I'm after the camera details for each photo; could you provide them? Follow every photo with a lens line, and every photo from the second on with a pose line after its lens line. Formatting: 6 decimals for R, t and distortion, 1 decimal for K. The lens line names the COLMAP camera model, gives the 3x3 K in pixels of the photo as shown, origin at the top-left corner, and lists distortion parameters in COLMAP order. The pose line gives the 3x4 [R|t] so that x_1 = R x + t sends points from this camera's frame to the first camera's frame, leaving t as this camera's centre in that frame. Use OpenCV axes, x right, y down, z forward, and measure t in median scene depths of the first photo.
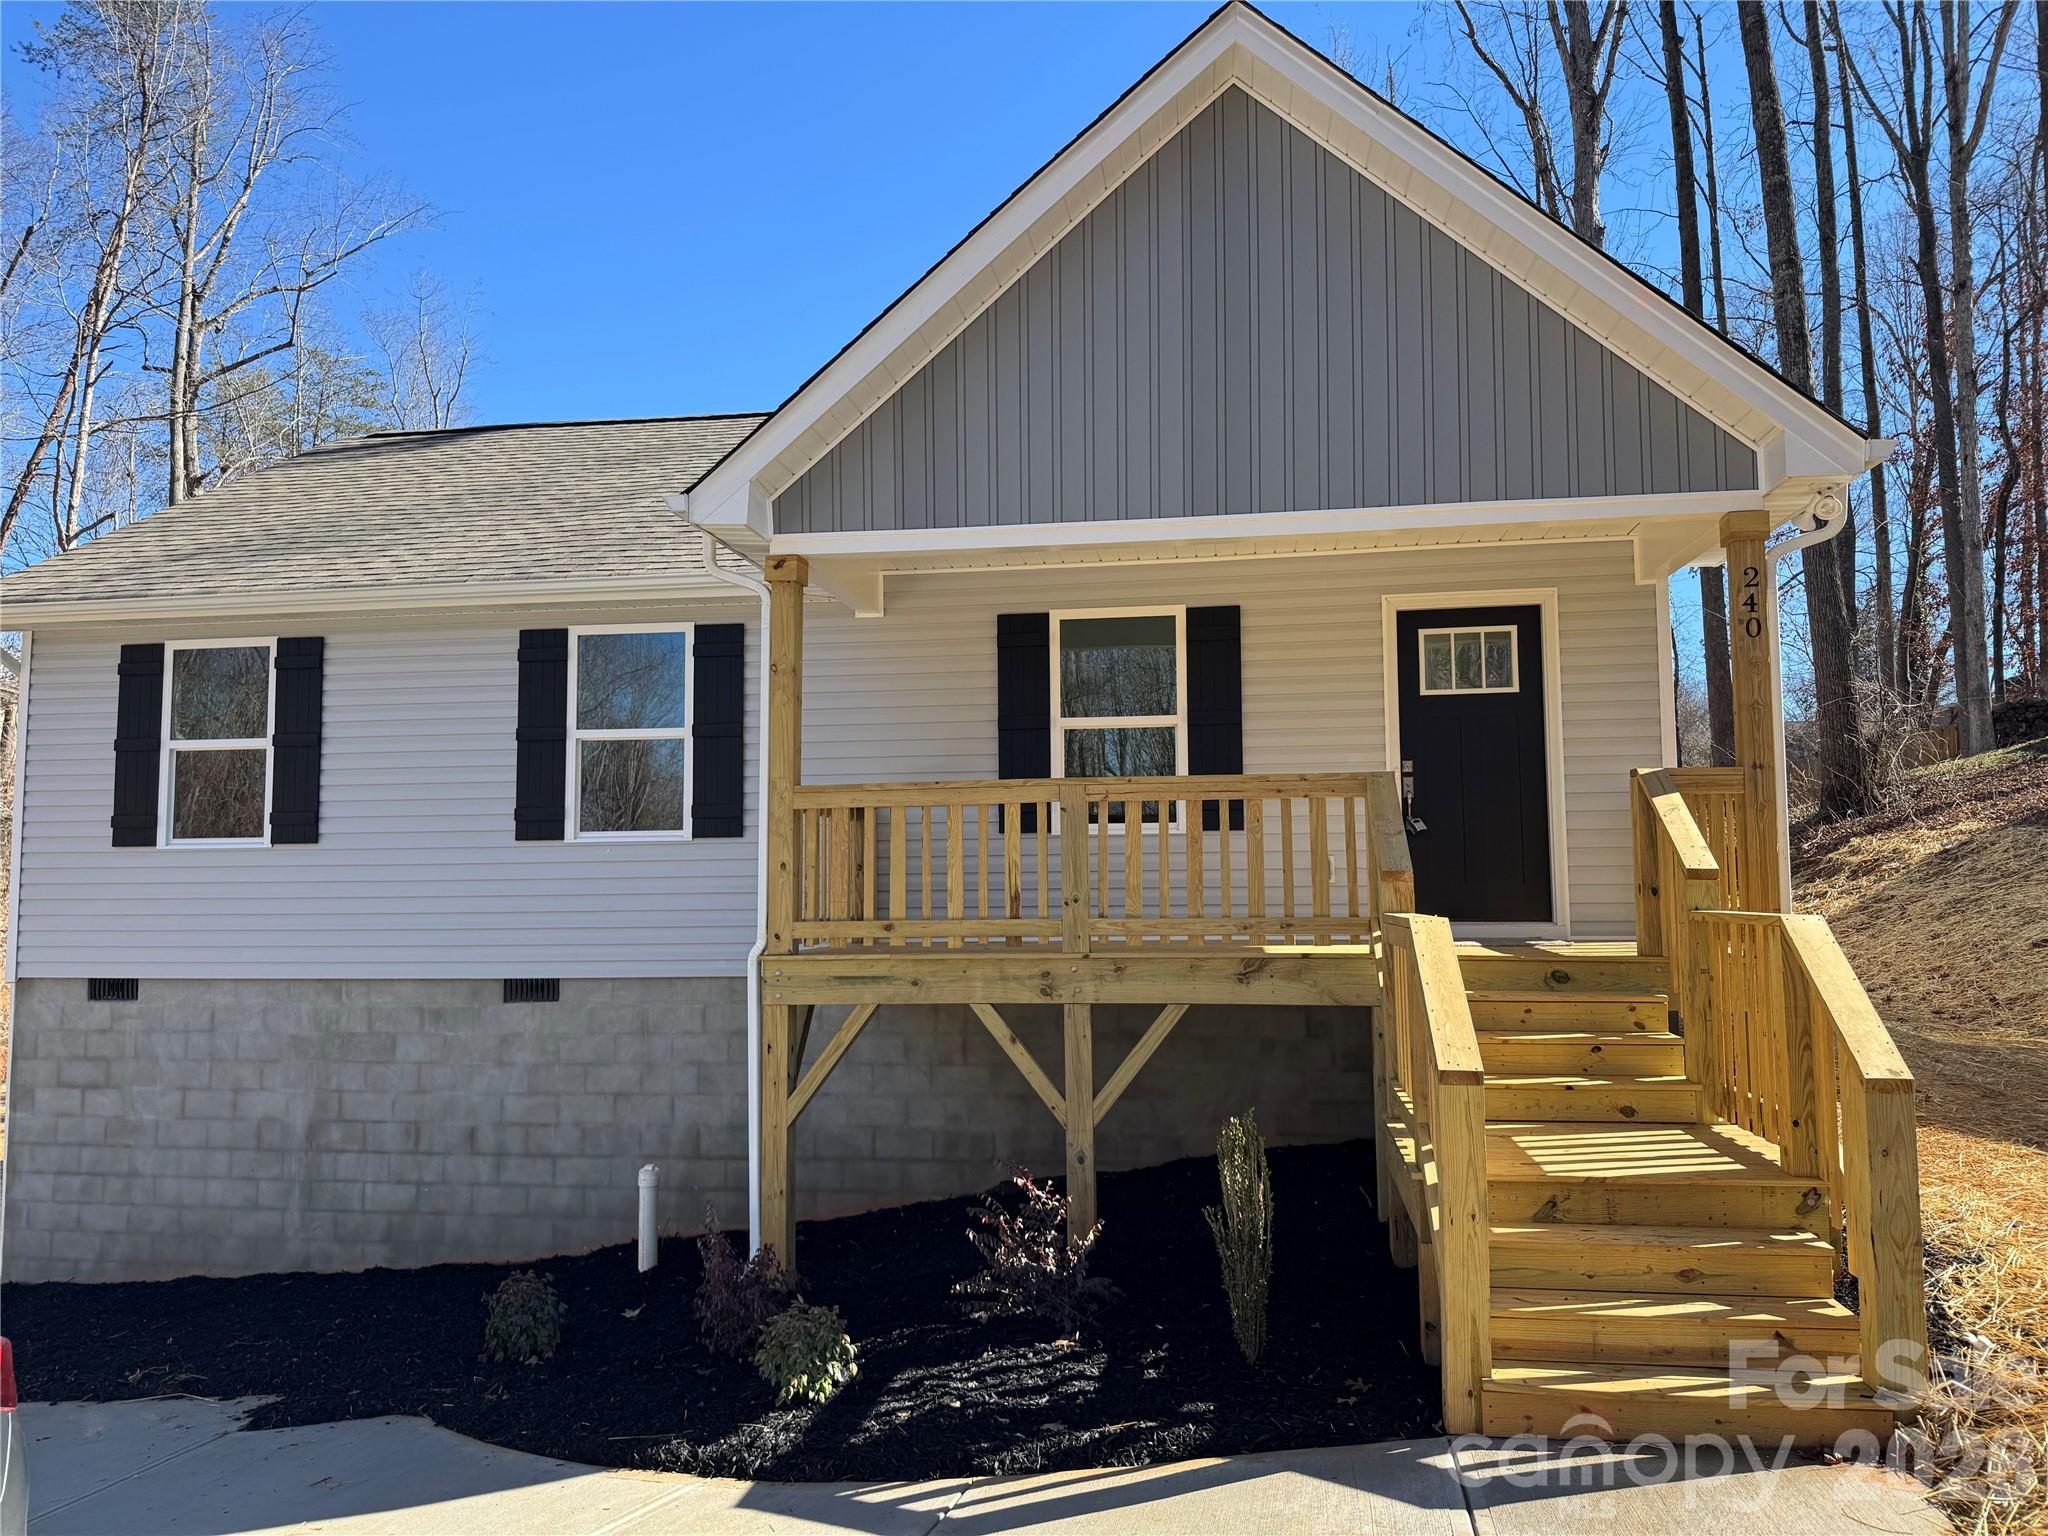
lens RADIAL K [[1447.0, 0, 1024.0], [0, 1447.0, 768.0], [0, 0, 1]] dist [0.094479, -0.102416]
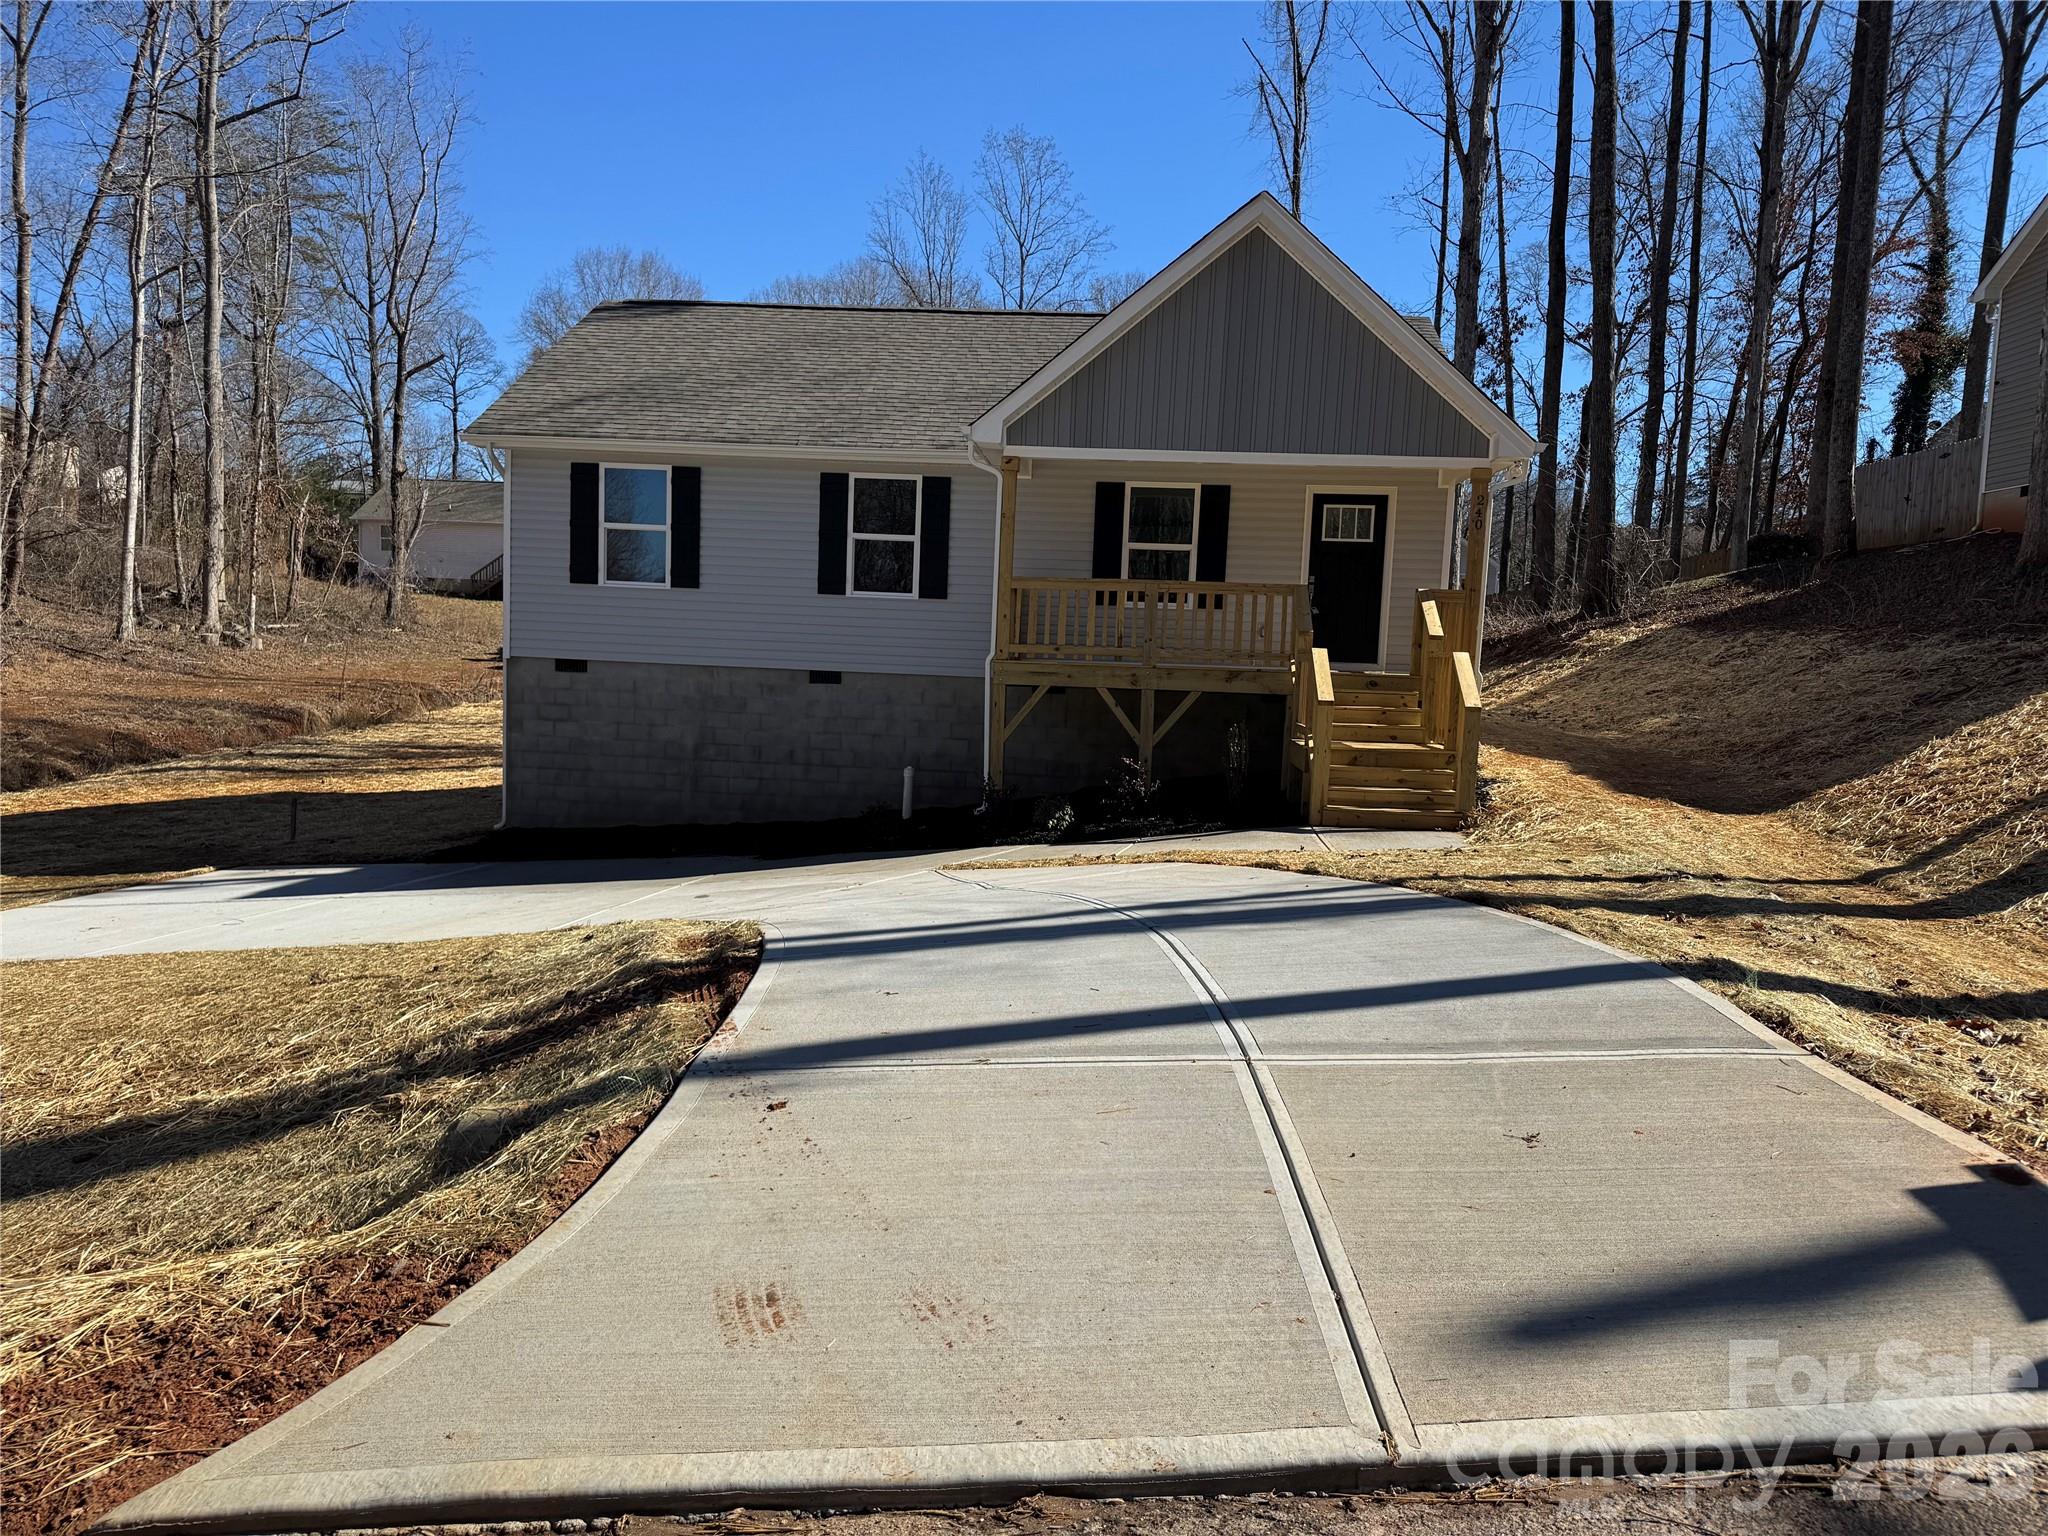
lens RADIAL K [[1447.0, 0, 1024.0], [0, 1447.0, 768.0], [0, 0, 1]] dist [0.094479, -0.102416]
pose [[0.995534, 0.042083, 0.084504, -0.242147], [-0.054958, 0.986172, 0.156344, -0.032105], [-0.076756, -0.160290, 0.984081, -0.815971]]
